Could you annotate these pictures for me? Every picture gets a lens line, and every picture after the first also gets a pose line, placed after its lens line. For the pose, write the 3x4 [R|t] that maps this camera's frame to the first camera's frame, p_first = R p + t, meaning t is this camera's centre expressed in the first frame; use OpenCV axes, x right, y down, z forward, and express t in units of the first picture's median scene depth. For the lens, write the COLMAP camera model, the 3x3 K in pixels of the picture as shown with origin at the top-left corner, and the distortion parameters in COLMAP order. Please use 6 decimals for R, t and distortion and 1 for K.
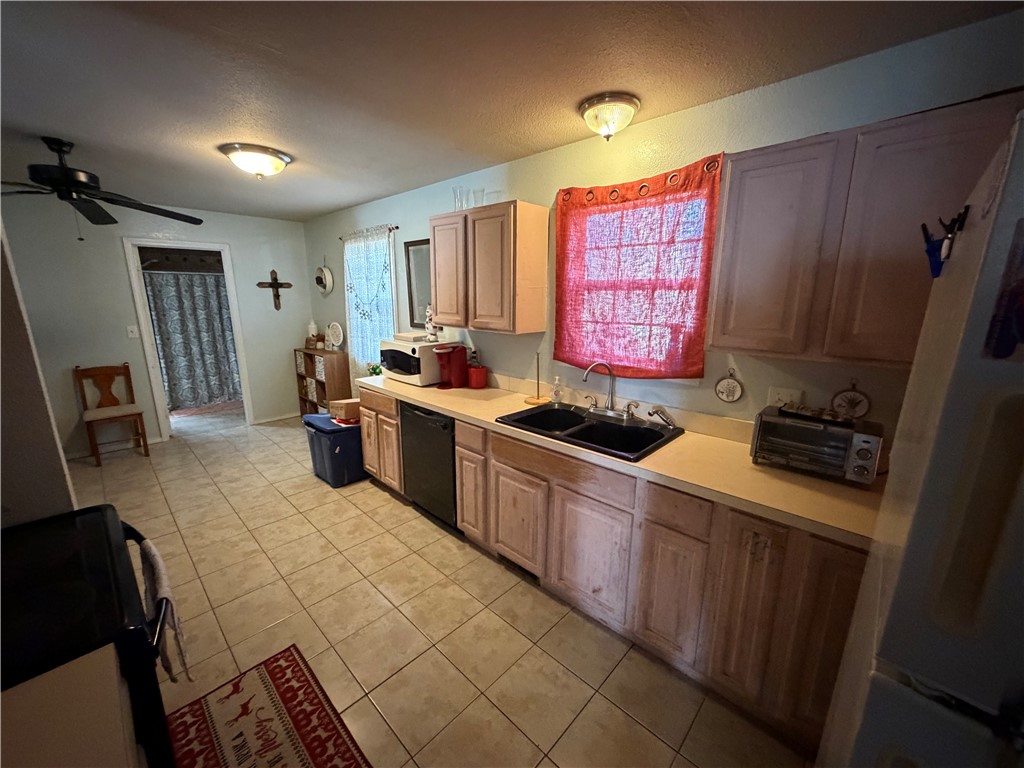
lens RADIAL K [[410.9, 0, 514.3], [0, 410.9, 383.8], [0, 0, 1]] dist [0.001420, 0.000495]
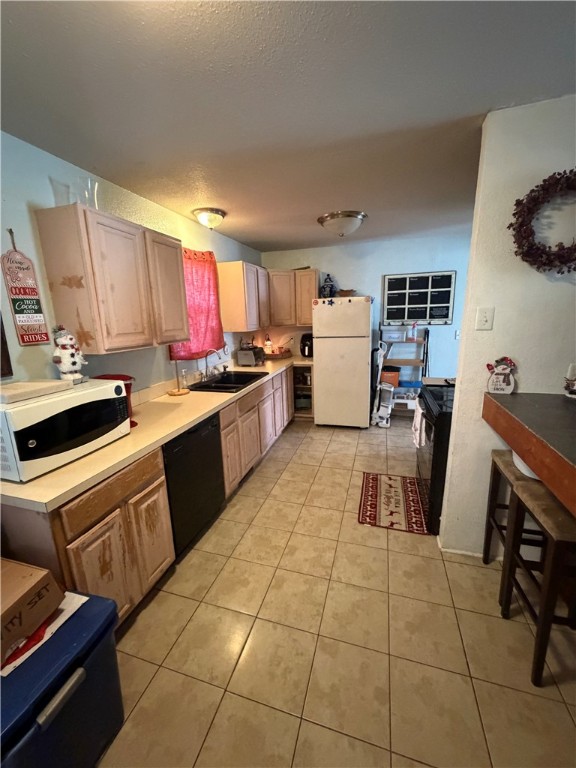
lens RADIAL K [[308.2, 0, 288.2], [0, 308.2, 381.9], [0, 0, 1]] dist [0.001420, 0.000495]
pose [[-0.450774, -0.184487, 0.873365, -1.287205], [0.224849, 0.923393, 0.311108, -0.295271], [-0.863855, 0.336615, -0.374760, 1.417792]]
